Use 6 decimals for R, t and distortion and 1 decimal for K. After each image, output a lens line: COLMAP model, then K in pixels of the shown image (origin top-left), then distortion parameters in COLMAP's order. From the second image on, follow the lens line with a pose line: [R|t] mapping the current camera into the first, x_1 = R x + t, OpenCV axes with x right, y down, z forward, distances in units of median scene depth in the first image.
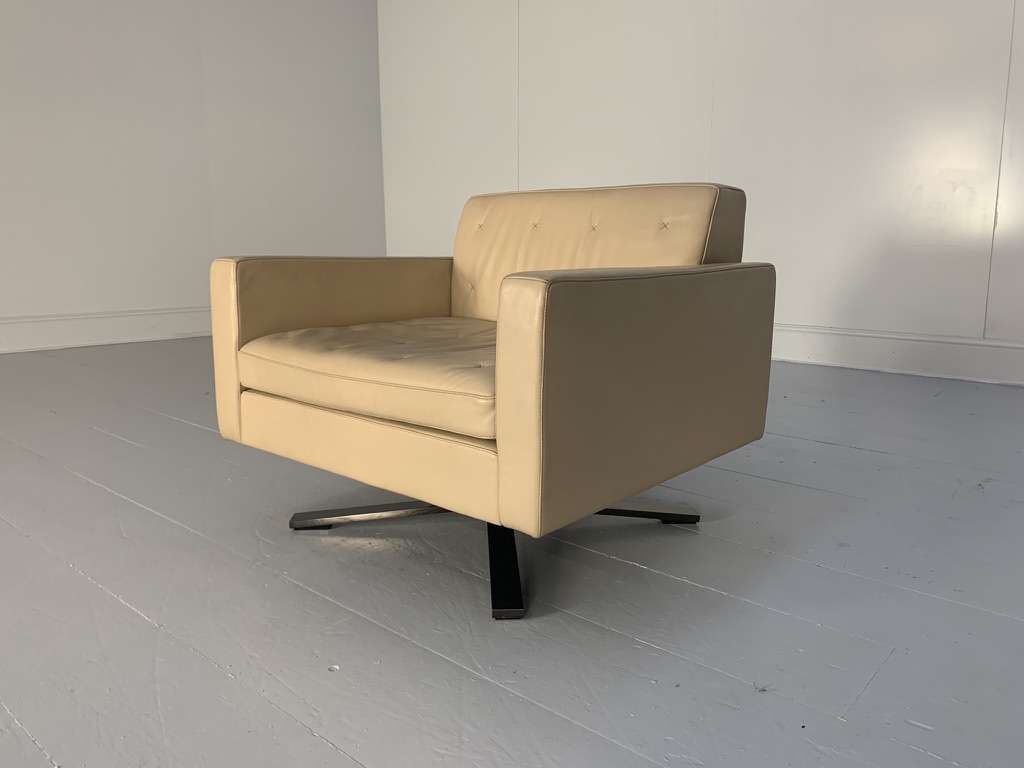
lens RADIAL K [[774.1, 0, 525.0], [0, 774.1, 382.4], [0, 0, 1]] dist [0.001004, -0.001120]
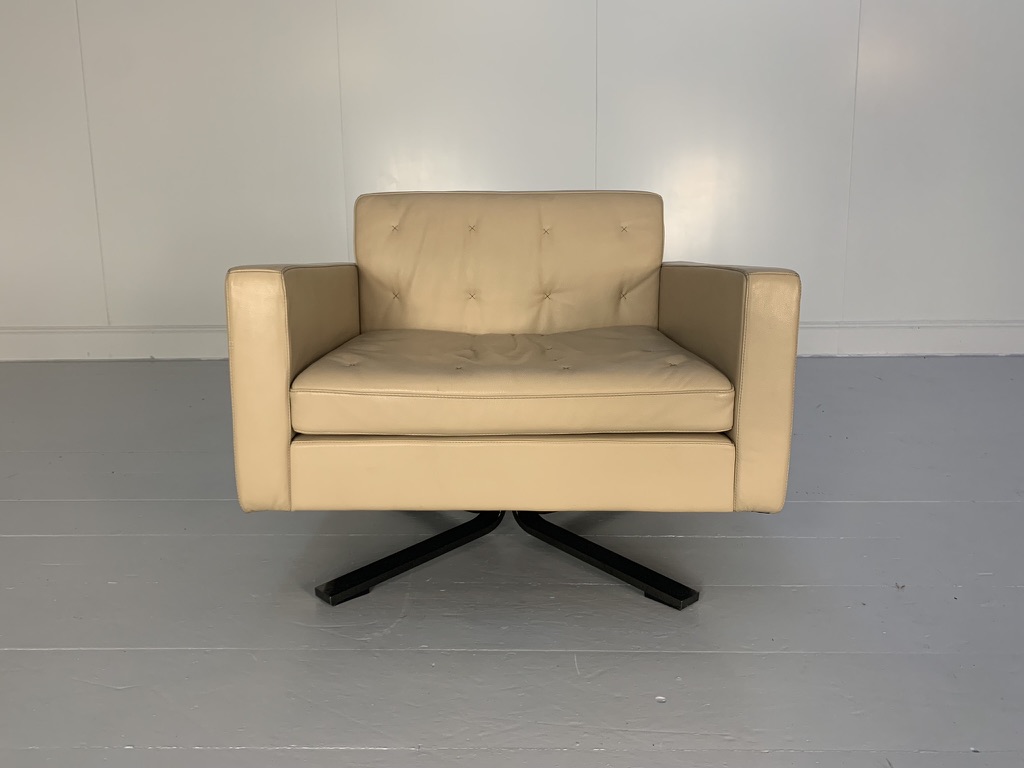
lens RADIAL K [[779.9, 0, 511.9], [0, 779.9, 366.8], [0, 0, 1]] dist [0.007898, -0.005043]
pose [[0.767046, -0.103999, 0.633107, -0.668135], [0.120320, 0.992585, 0.017274, -0.047451], [-0.630209, 0.062925, 0.773871, 0.255520]]
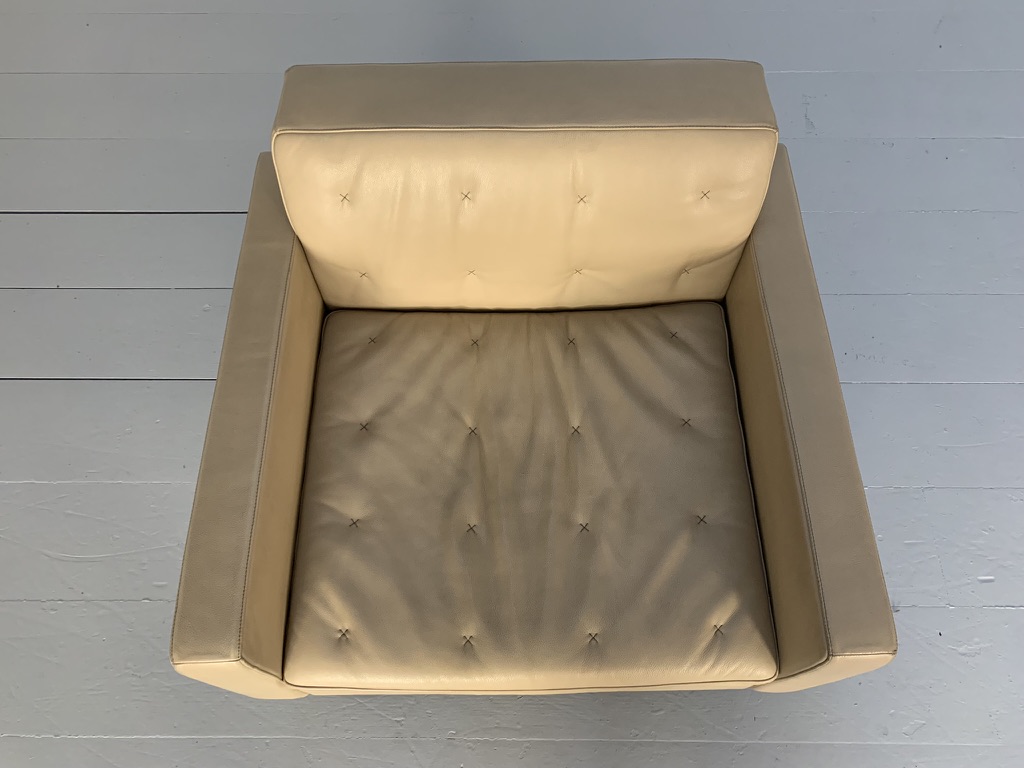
lens RADIAL K [[779.9, 0, 511.9], [0, 779.9, 366.8], [0, 0, 1]] dist [0.007898, -0.005043]
pose [[0.767405, -0.574688, 0.284295, -0.243132], [0.126431, 0.570335, 0.811624, -0.715041], [-0.628574, -0.586900, 0.510336, 0.663021]]
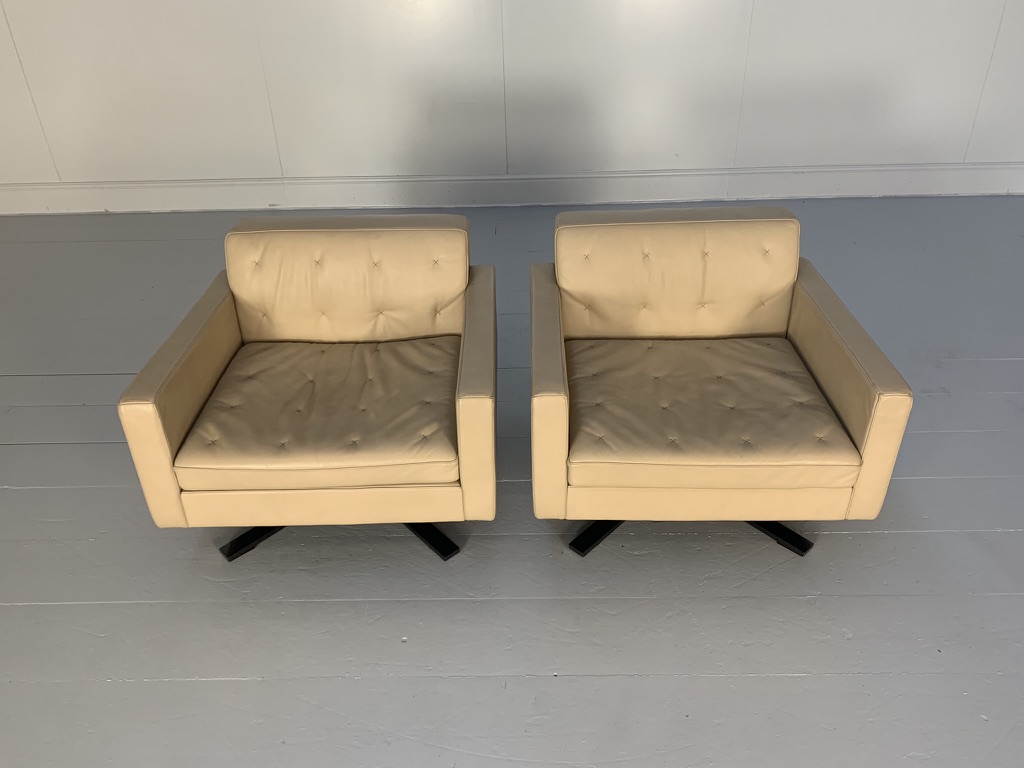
lens RADIAL K [[769.2, 0, 516.5], [0, 769.2, 375.1], [0, 0, 1]] dist [0.009187, -0.000792]
pose [[0.759863, -0.346072, 0.550311, -0.556773], [0.134122, 0.911769, 0.388186, -0.543869], [-0.636097, -0.221160, 0.739235, -0.182818]]
